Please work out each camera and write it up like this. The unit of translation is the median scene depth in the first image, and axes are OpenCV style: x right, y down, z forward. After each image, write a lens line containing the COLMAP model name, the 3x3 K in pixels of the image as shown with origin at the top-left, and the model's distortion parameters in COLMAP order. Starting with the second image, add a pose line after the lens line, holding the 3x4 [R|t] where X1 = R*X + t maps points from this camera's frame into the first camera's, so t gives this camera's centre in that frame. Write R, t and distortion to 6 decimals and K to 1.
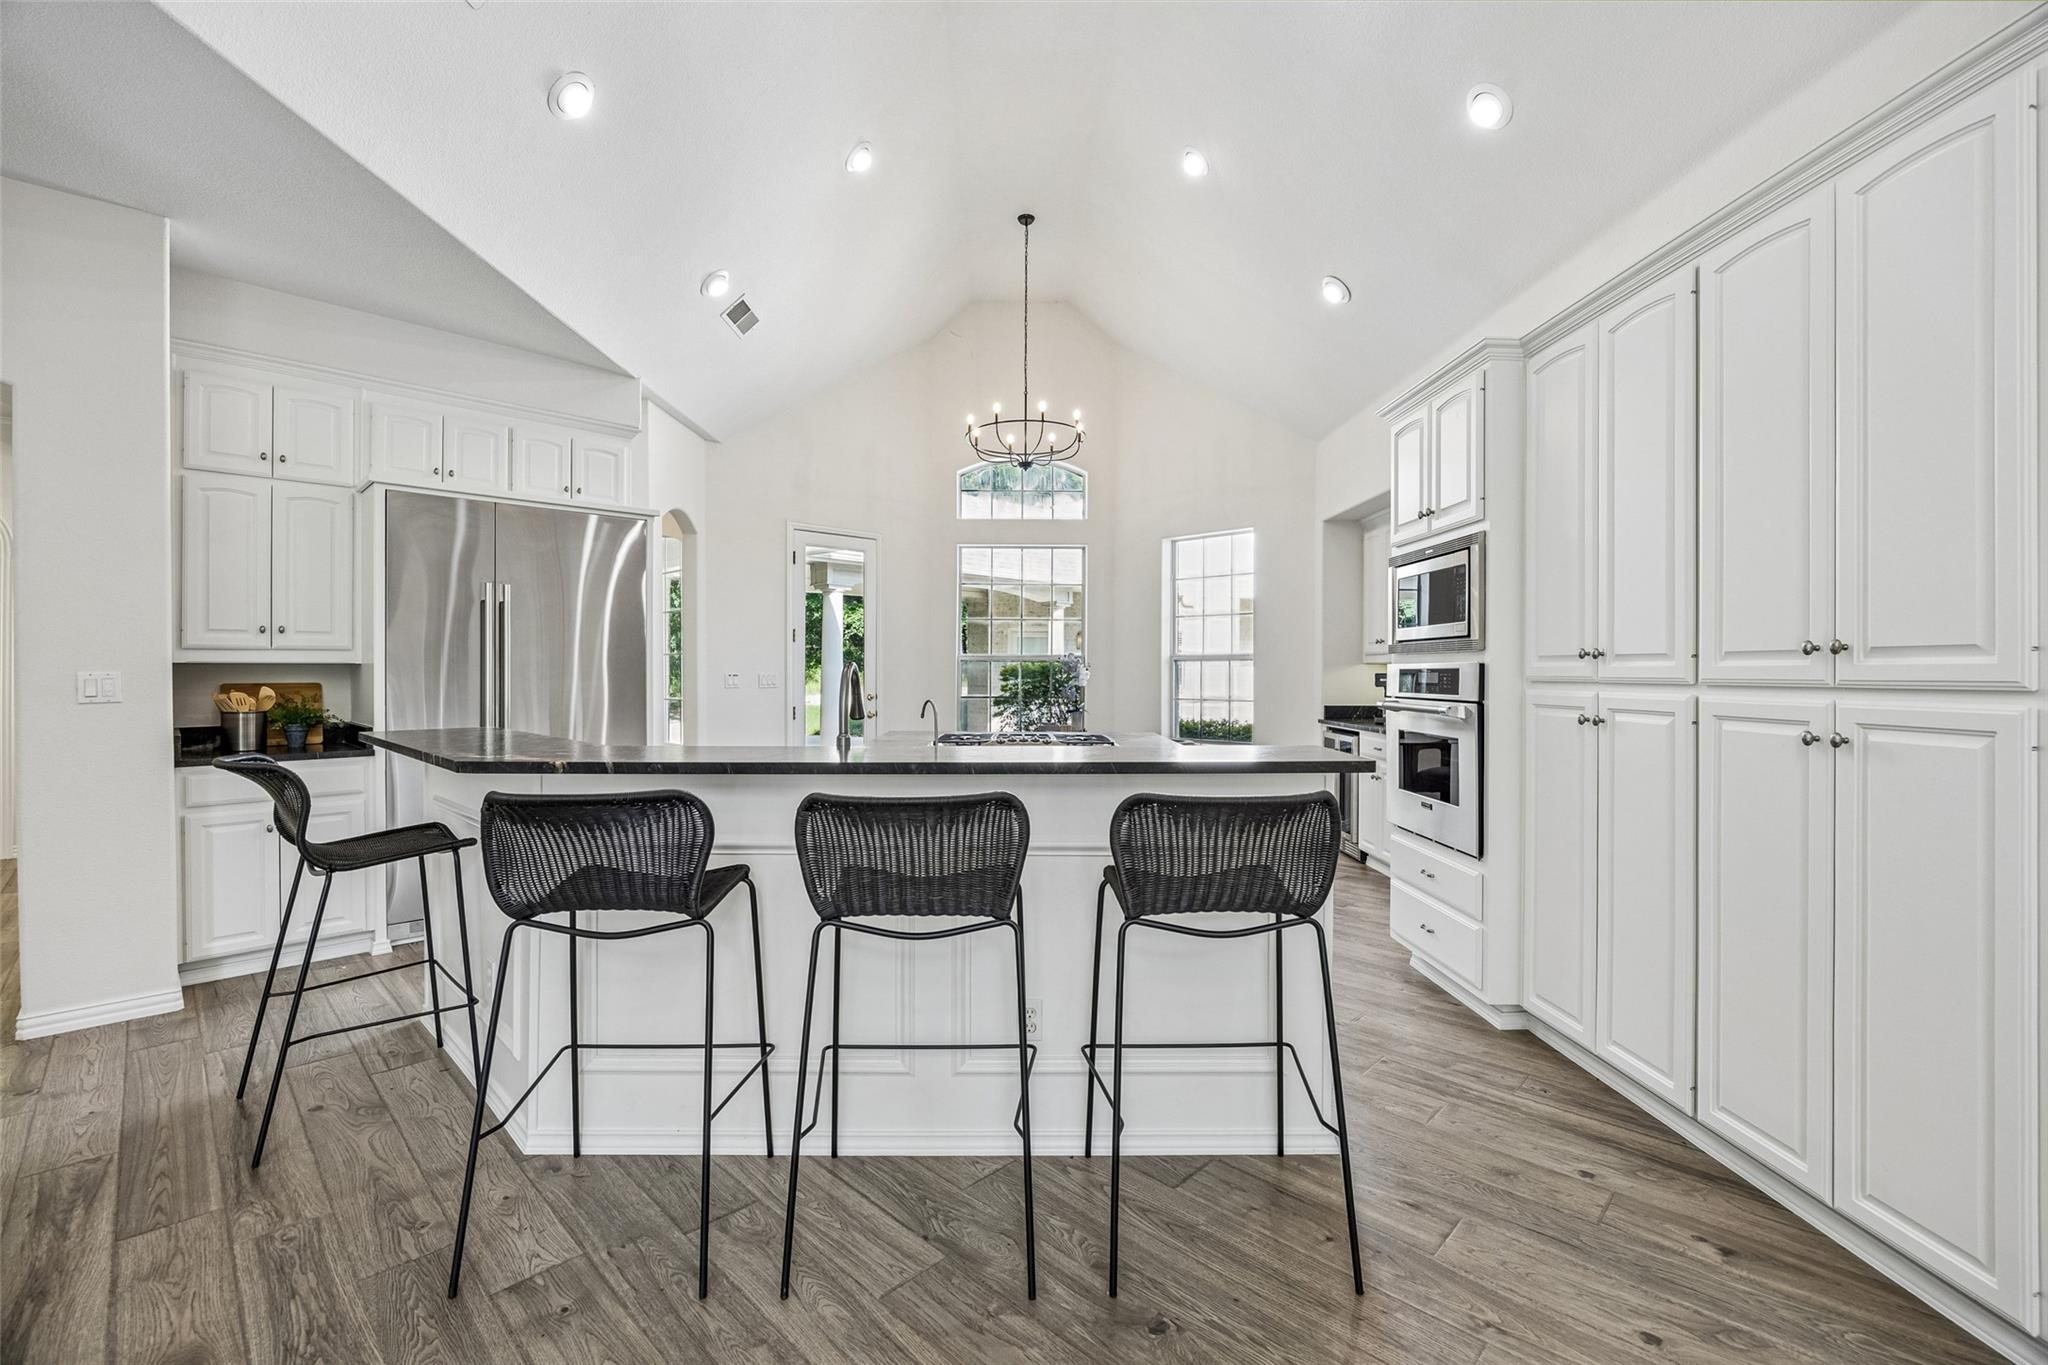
lens RADIAL K [[881.7, 0, 1003.9], [0, 881.7, 659.0], [0, 0, 1]] dist [-0.024037, 0.000110]
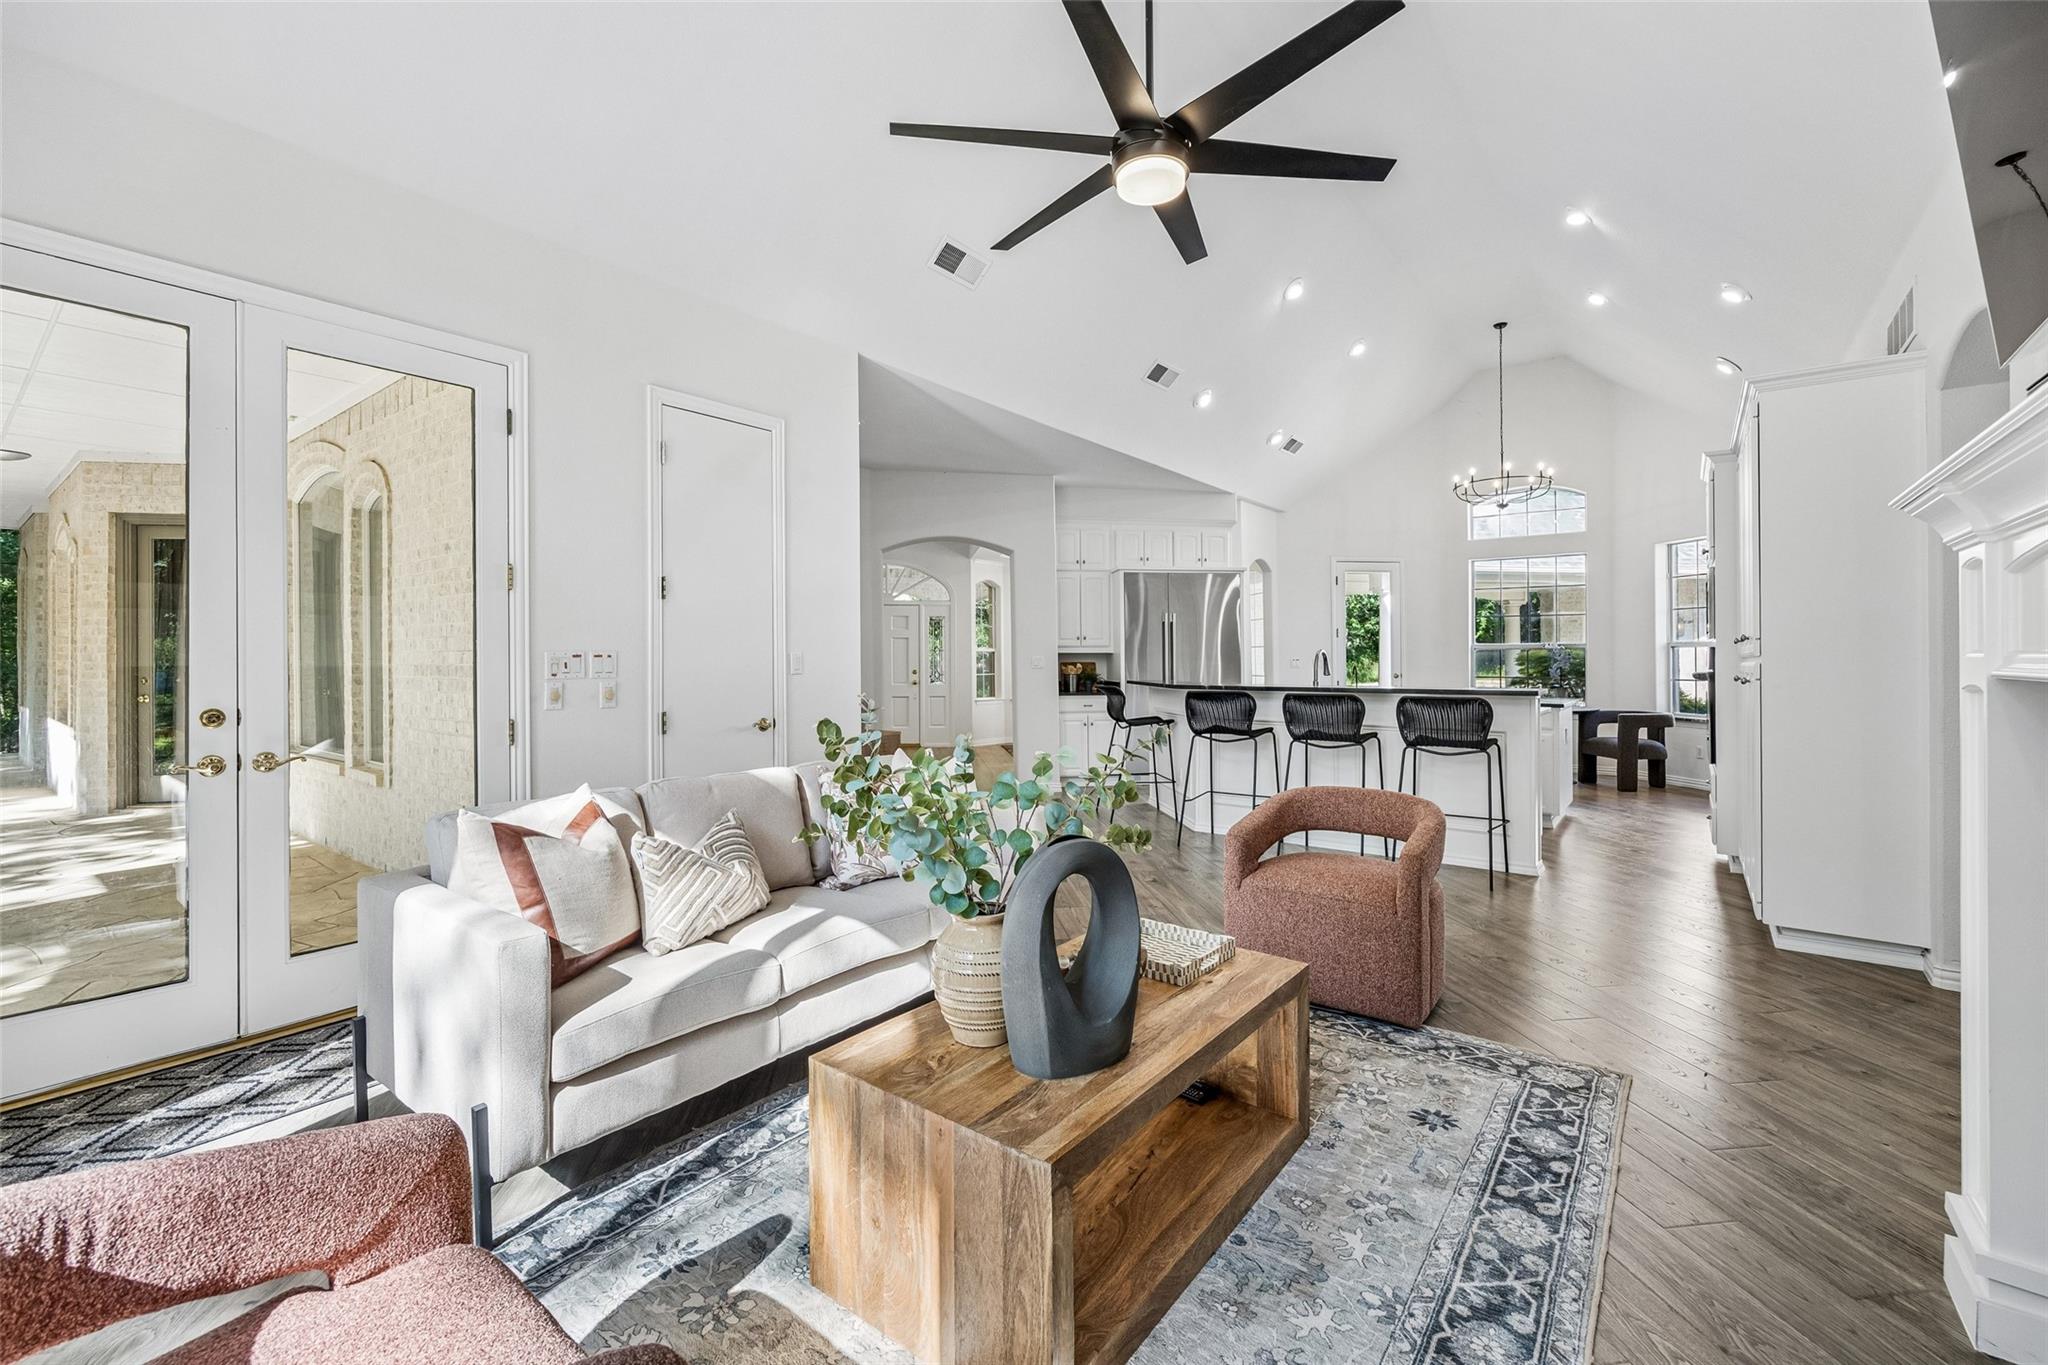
lens RADIAL K [[881.7, 0, 1003.9], [0, 881.7, 659.0], [0, 0, 1]] dist [-0.024037, 0.000110]
pose [[0.788059, -0.006257, -0.615568, 0.434251], [0.013961, 0.999873, 0.007711, -0.000609], [0.615441, -0.014671, 0.788046, -0.981117]]
